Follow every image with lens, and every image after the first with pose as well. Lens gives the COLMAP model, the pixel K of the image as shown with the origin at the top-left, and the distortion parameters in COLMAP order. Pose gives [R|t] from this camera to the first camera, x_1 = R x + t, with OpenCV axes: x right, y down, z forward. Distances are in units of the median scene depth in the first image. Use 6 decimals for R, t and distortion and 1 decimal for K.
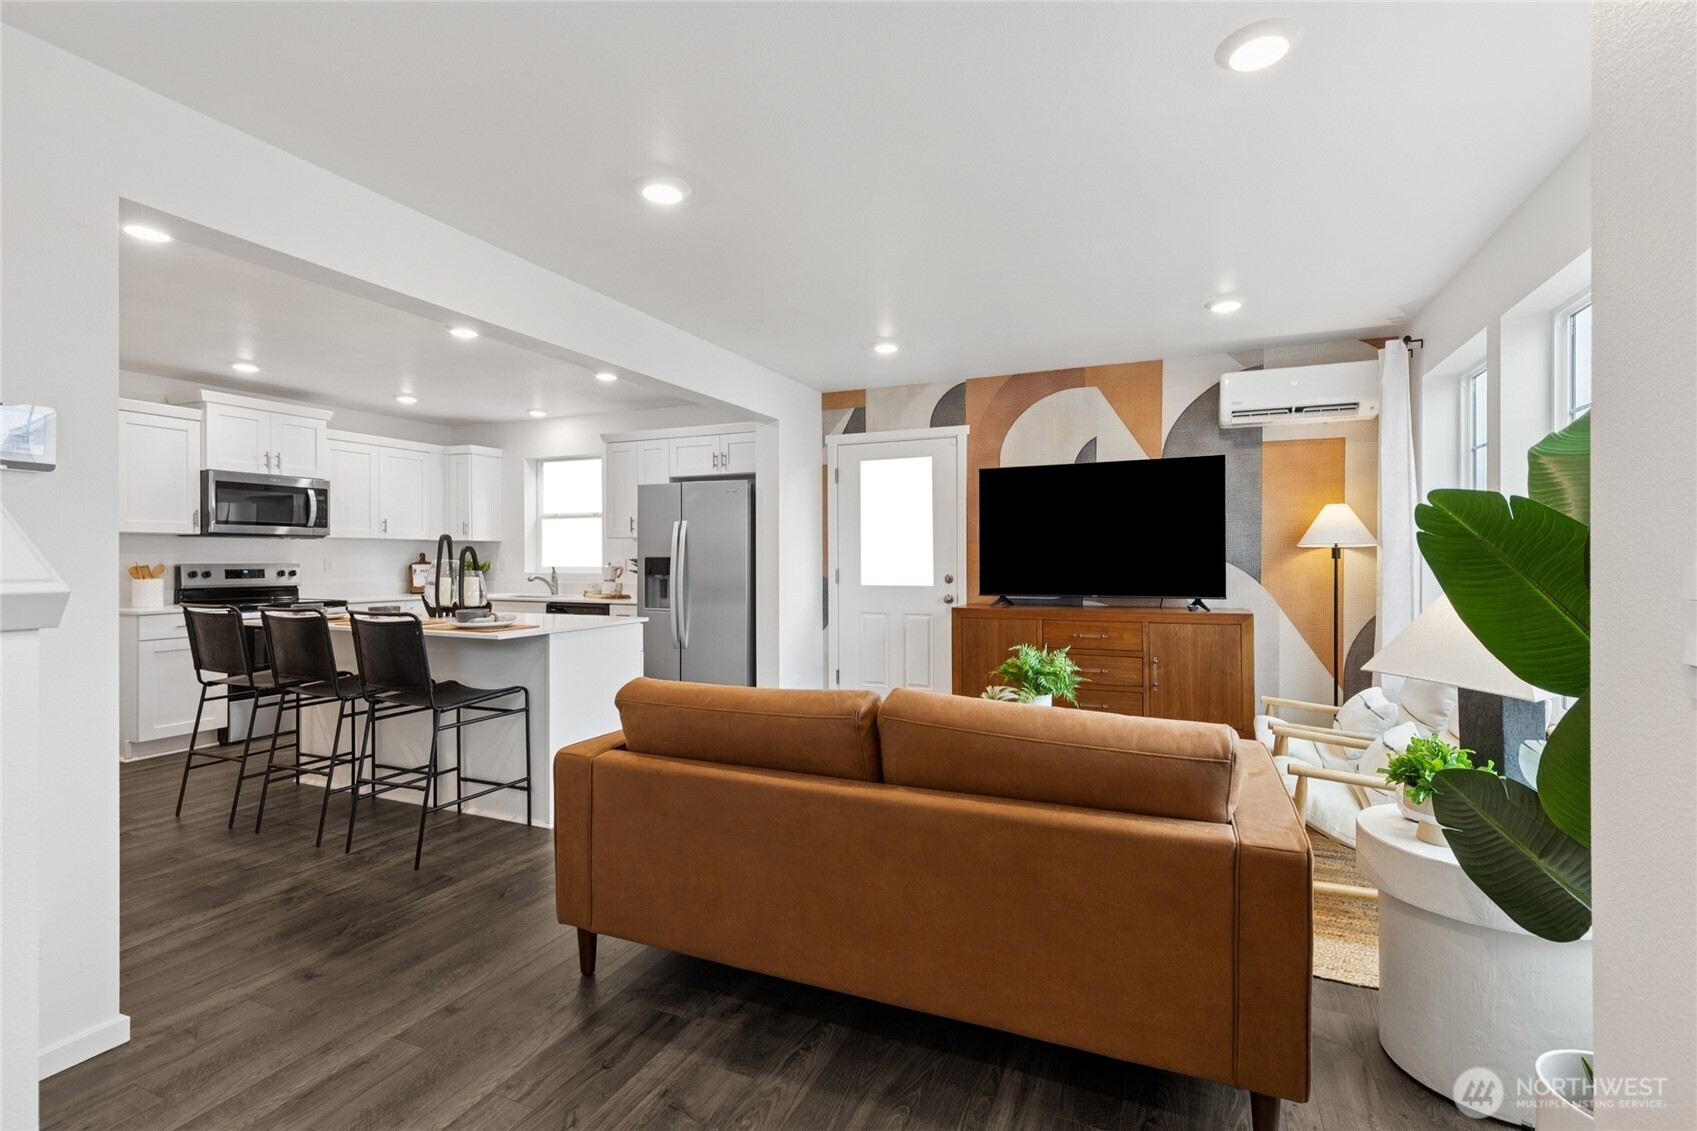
lens RADIAL K [[774.6, 0, 858.9], [0, 774.6, 560.4], [0, 0, 1]] dist [0.008894, -0.000717]
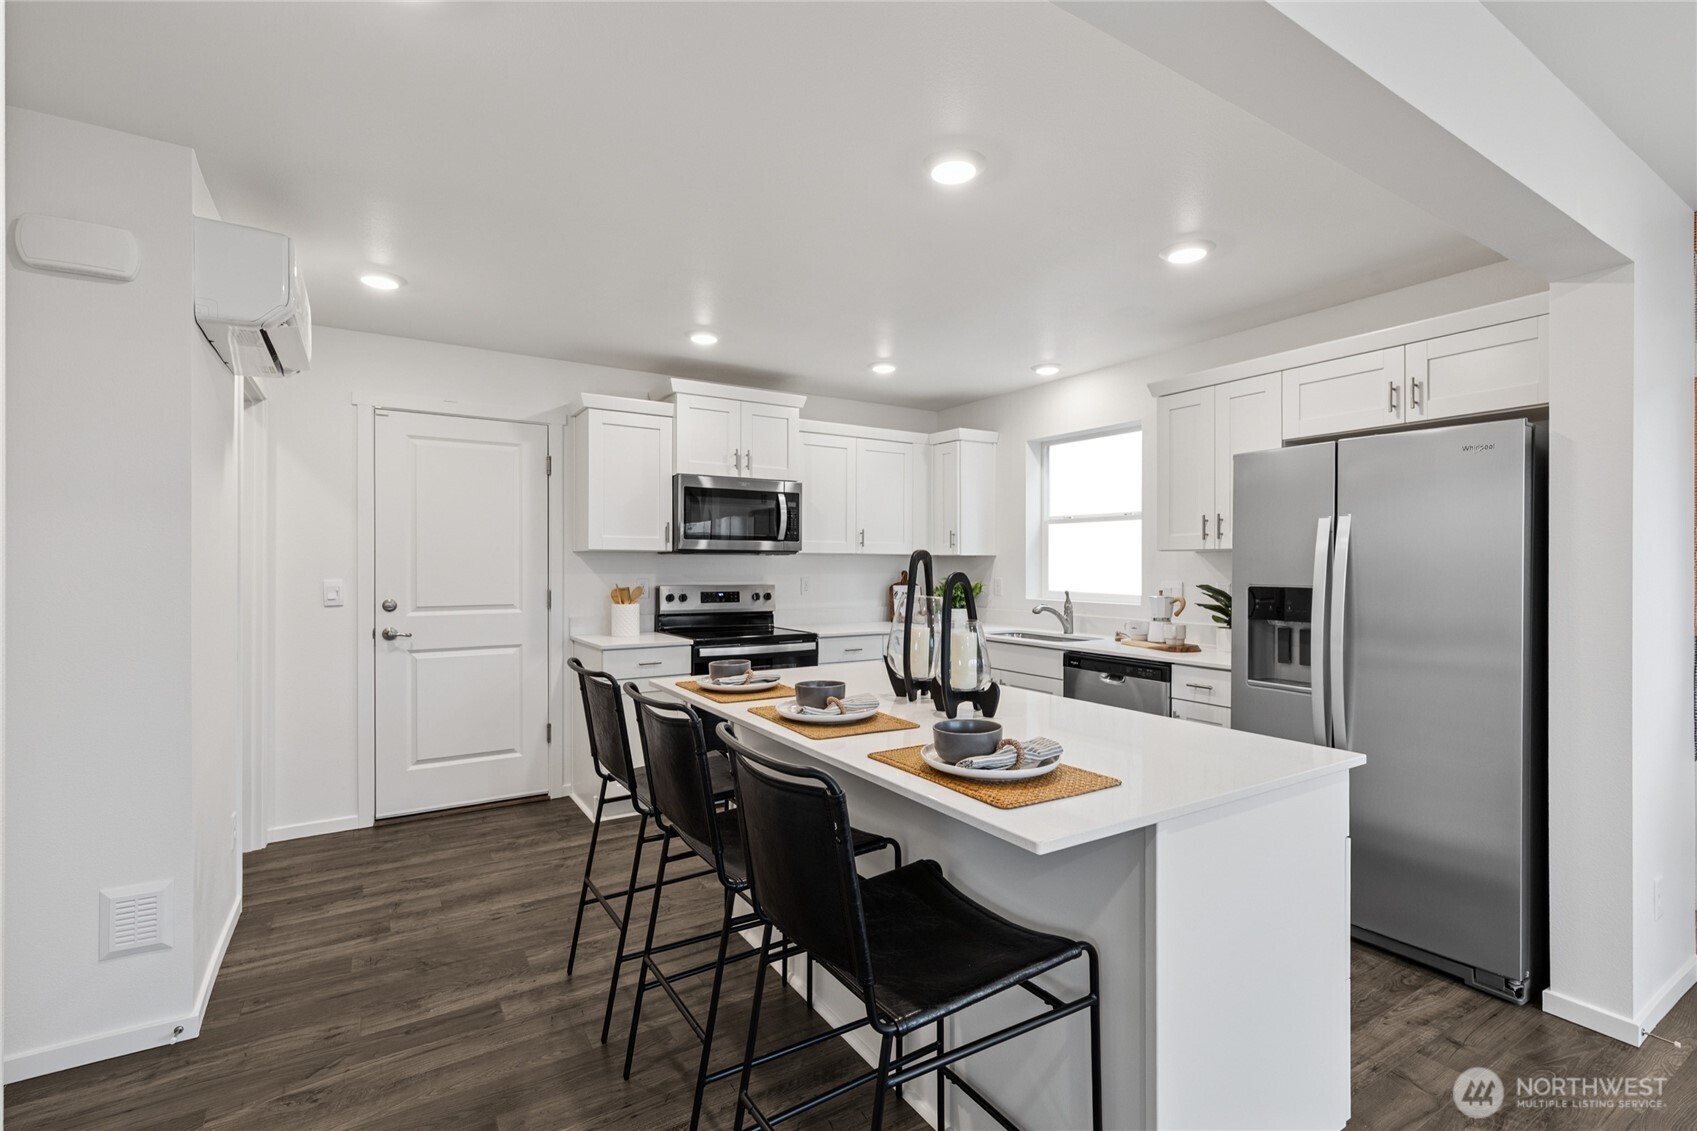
lens RADIAL K [[774.6, 0, 853.6], [0, 774.6, 563.3], [0, 0, 1]] dist [0.008894, -0.000717]
pose [[0.827644, 0.000358, -0.561254, -0.197252], [-0.004269, 0.999975, -0.005658, -0.015779], [0.561238, 0.007079, 0.827624, 0.388899]]
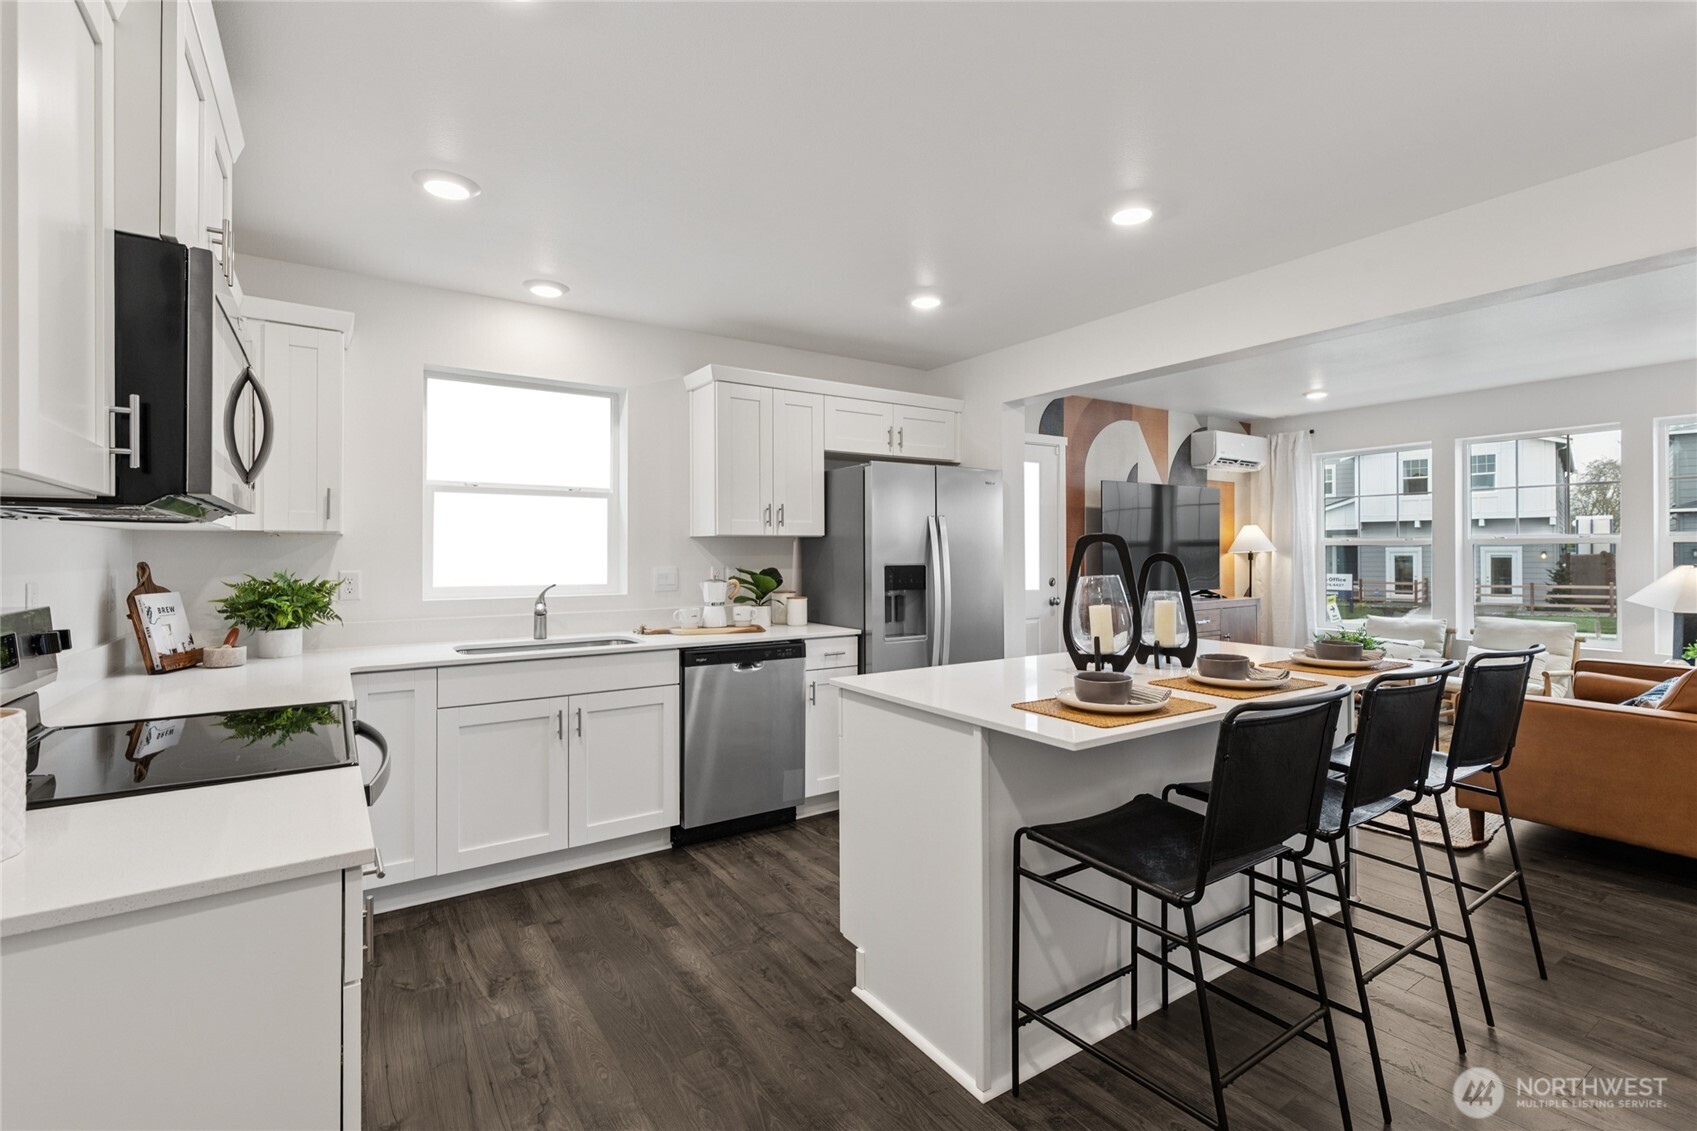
lens RADIAL K [[774.6, 0, 860.3], [0, 774.6, 558.4], [0, 0, 1]] dist [0.008894, -0.000717]
pose [[0.534226, -0.009154, 0.845292, -0.874238], [0.003951, 0.999957, 0.008331, -0.016890], [-0.845333, -0.001111, 0.534239, 0.637737]]
